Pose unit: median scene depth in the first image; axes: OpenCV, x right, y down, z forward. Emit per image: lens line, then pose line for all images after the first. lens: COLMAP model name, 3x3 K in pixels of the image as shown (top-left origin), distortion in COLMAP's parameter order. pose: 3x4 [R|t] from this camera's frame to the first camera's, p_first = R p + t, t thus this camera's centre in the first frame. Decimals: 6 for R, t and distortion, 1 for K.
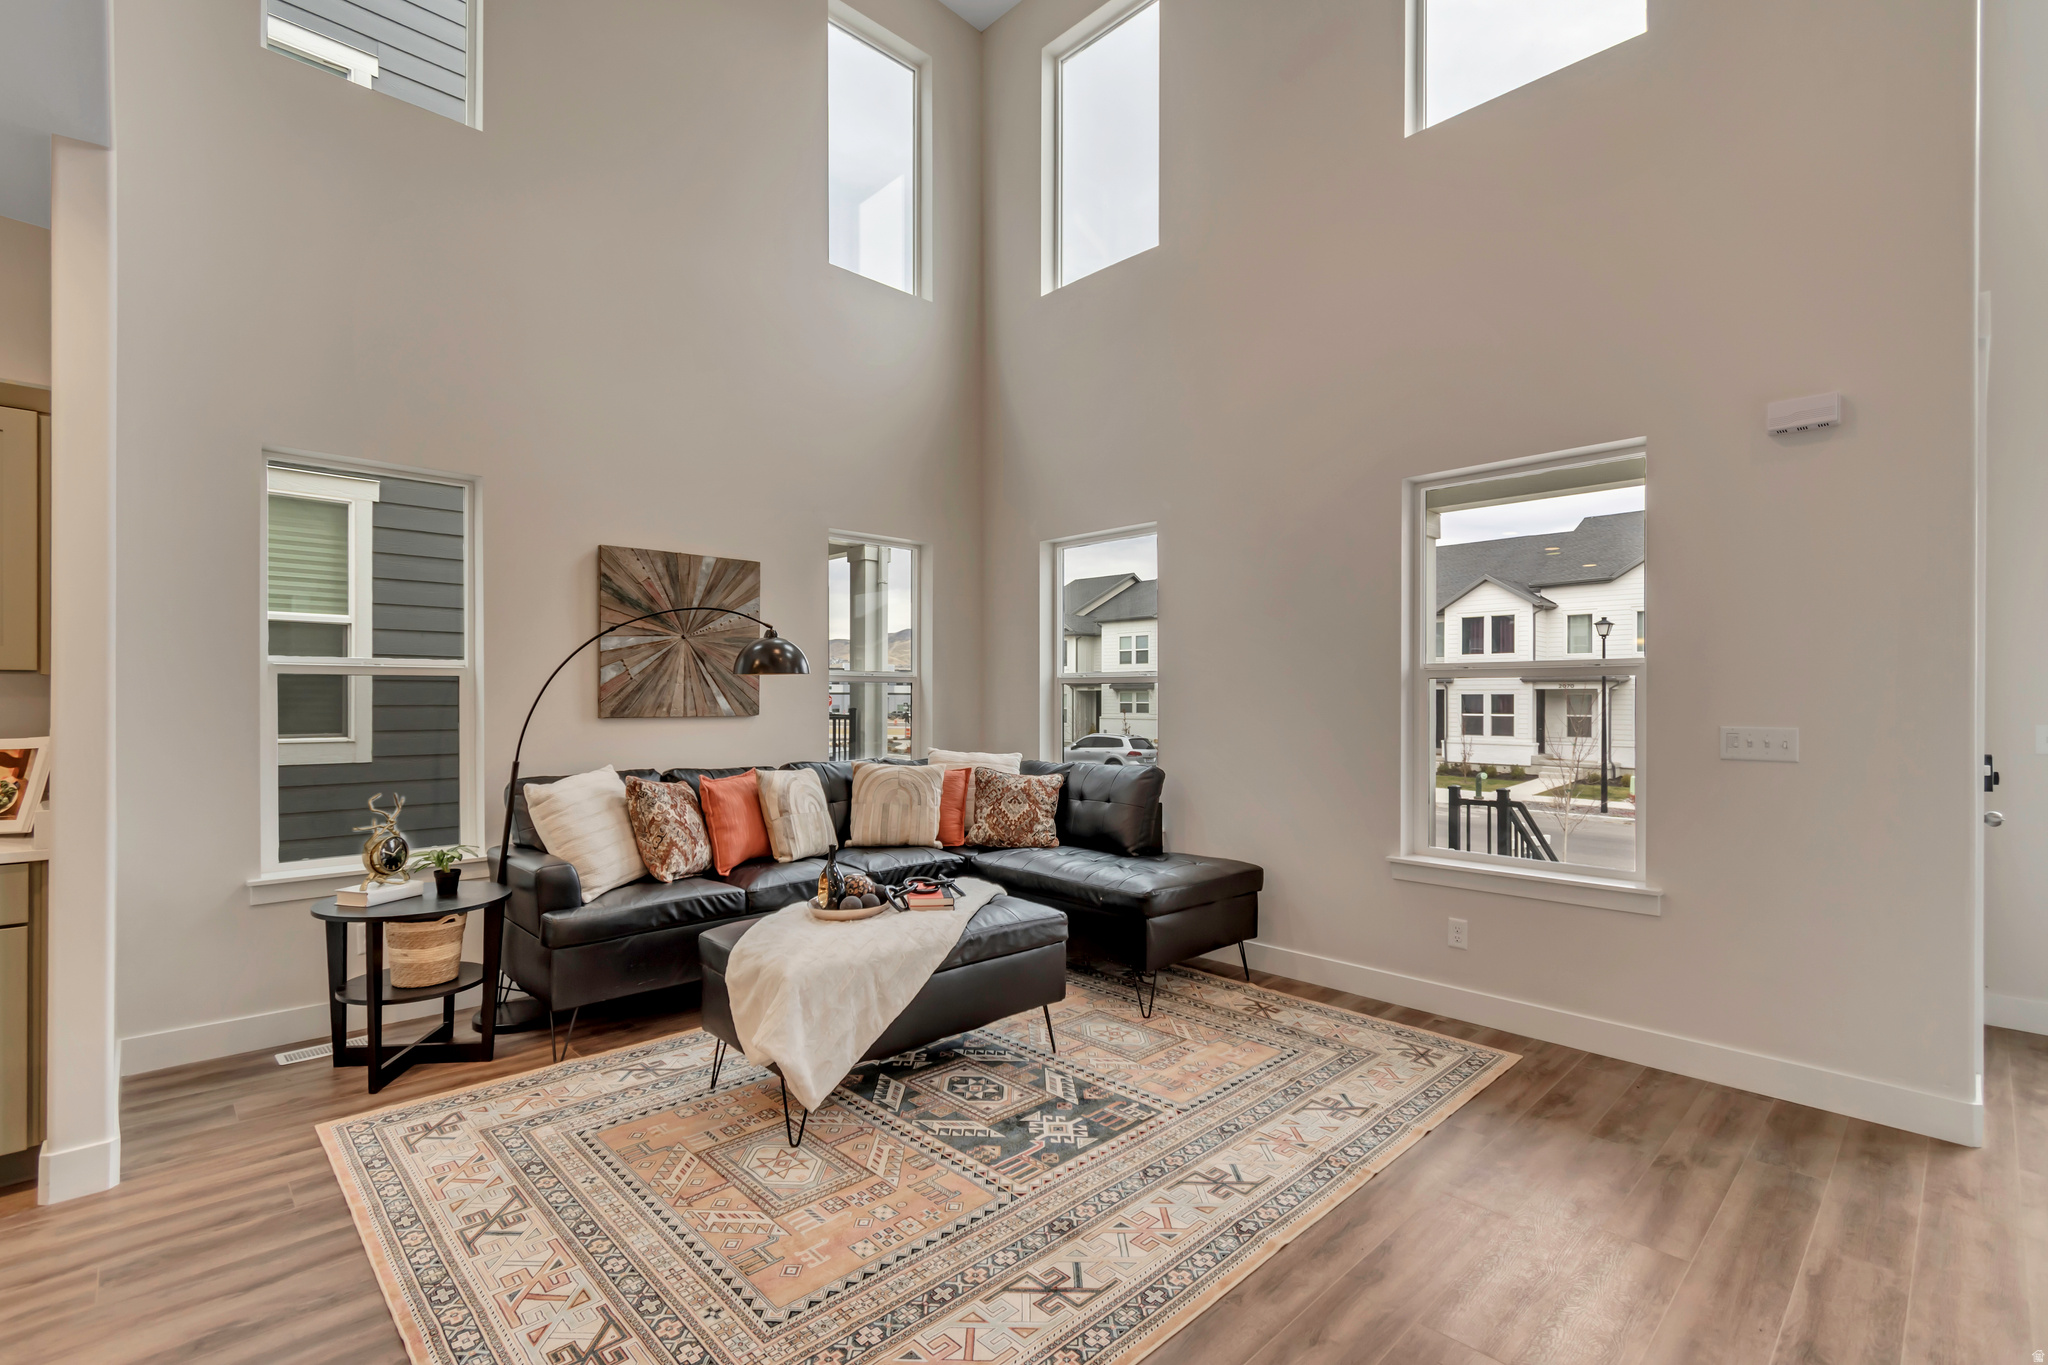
lens RADIAL K [[921.1, 0, 1024.4], [0, 921.1, 698.6], [0, 0, 1]] dist [0.003031, -0.000070]
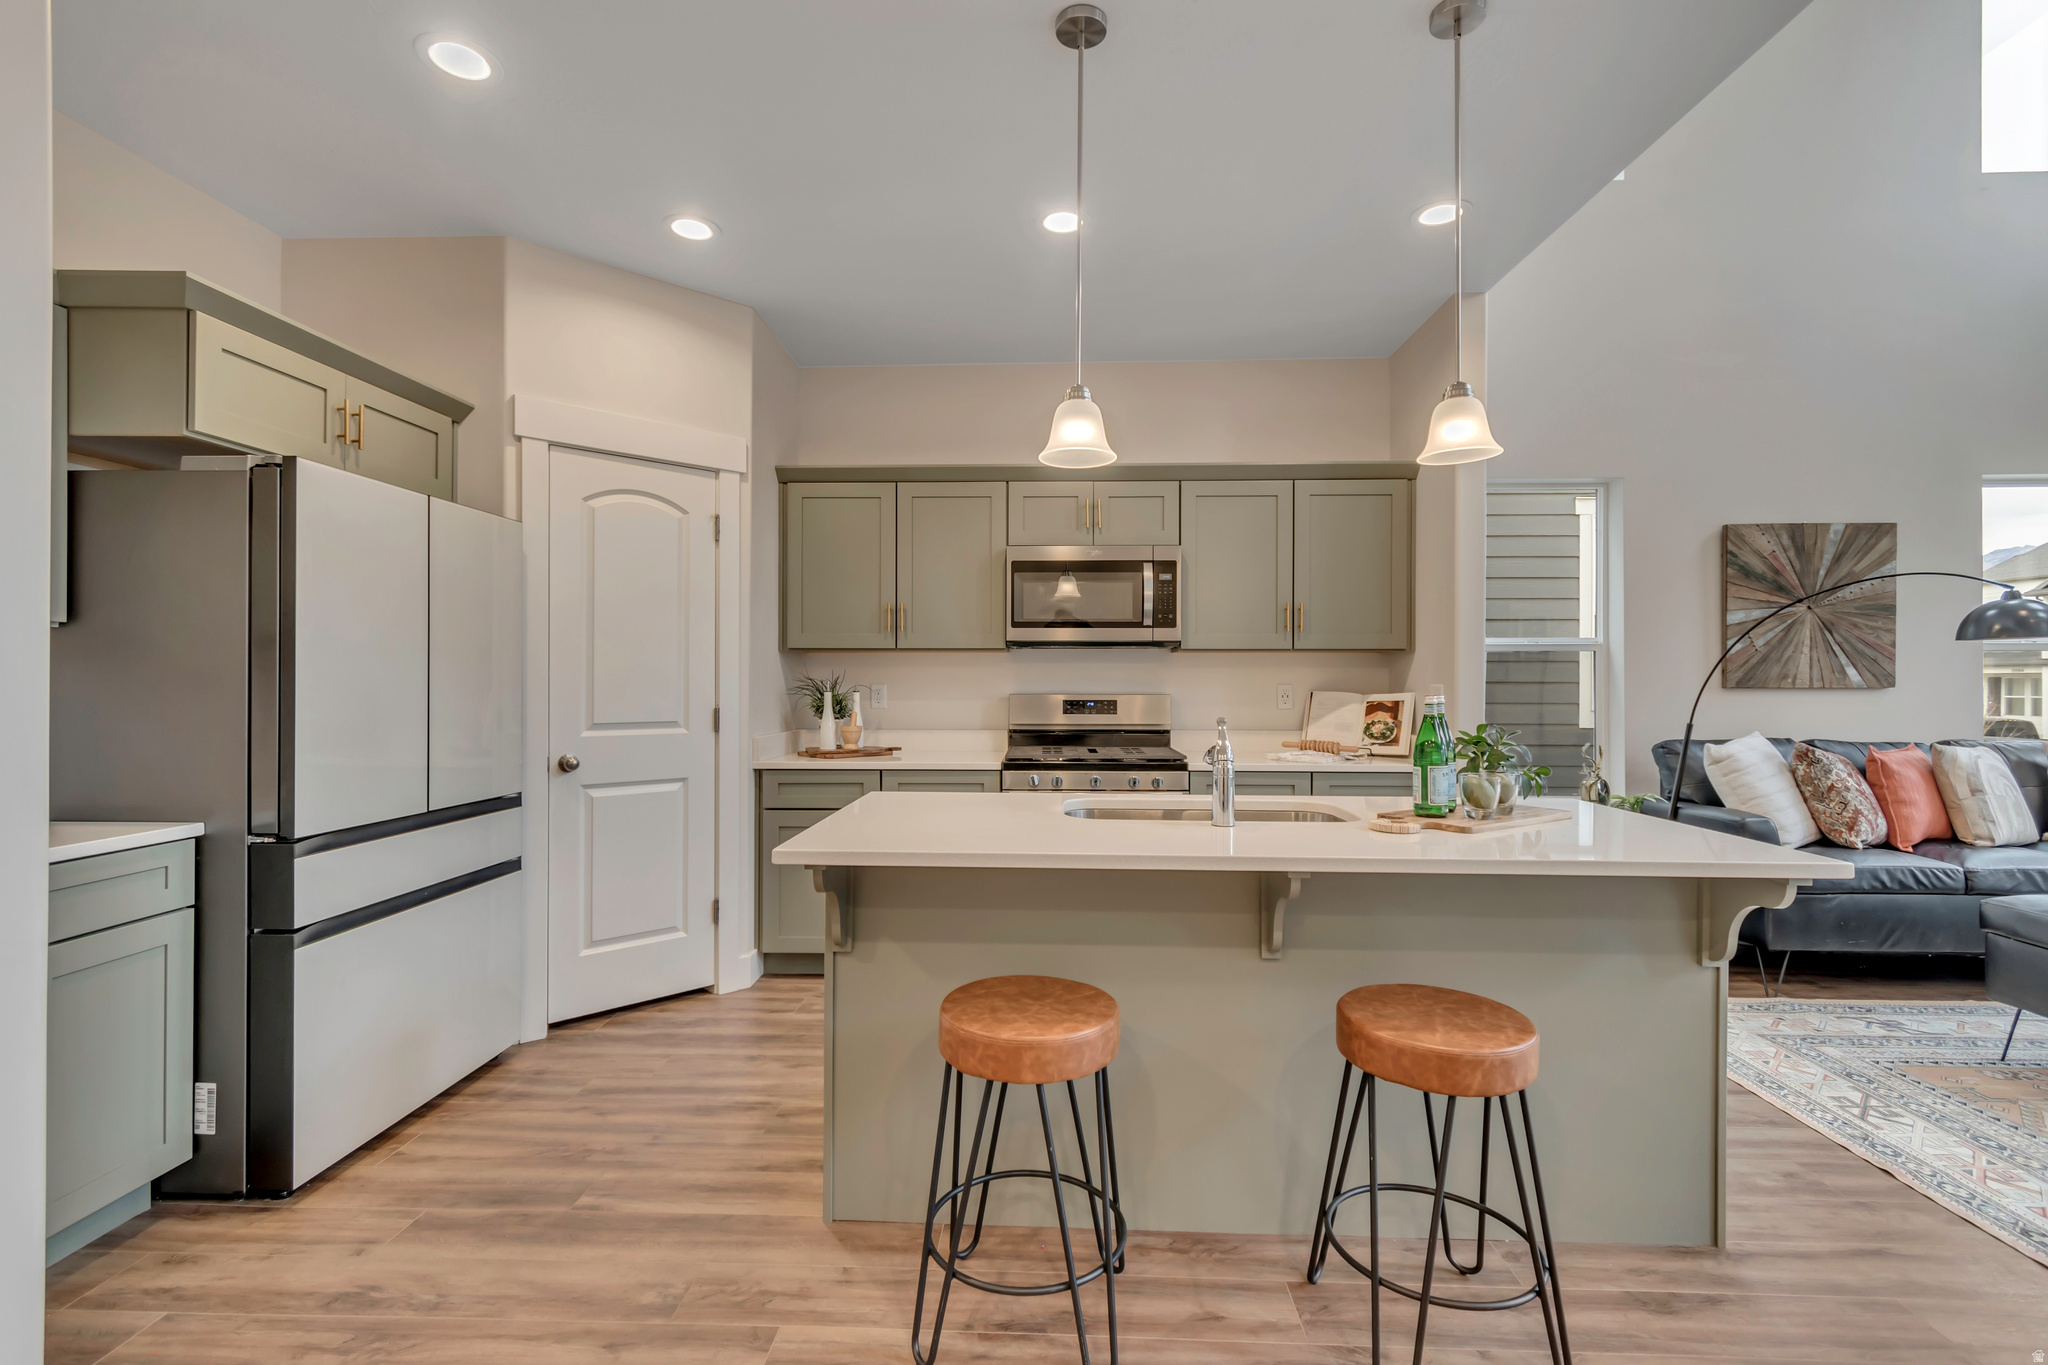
lens RADIAL K [[917.8, 0, 1031.0], [0, 917.8, 679.1], [0, 0, 1]] dist [0.004194, -0.000974]
pose [[0.694677, -0.003875, -0.719311, -0.303716], [-0.000645, 0.999982, -0.006010, 0.021262], [0.719321, 0.004639, 0.694662, -0.366013]]
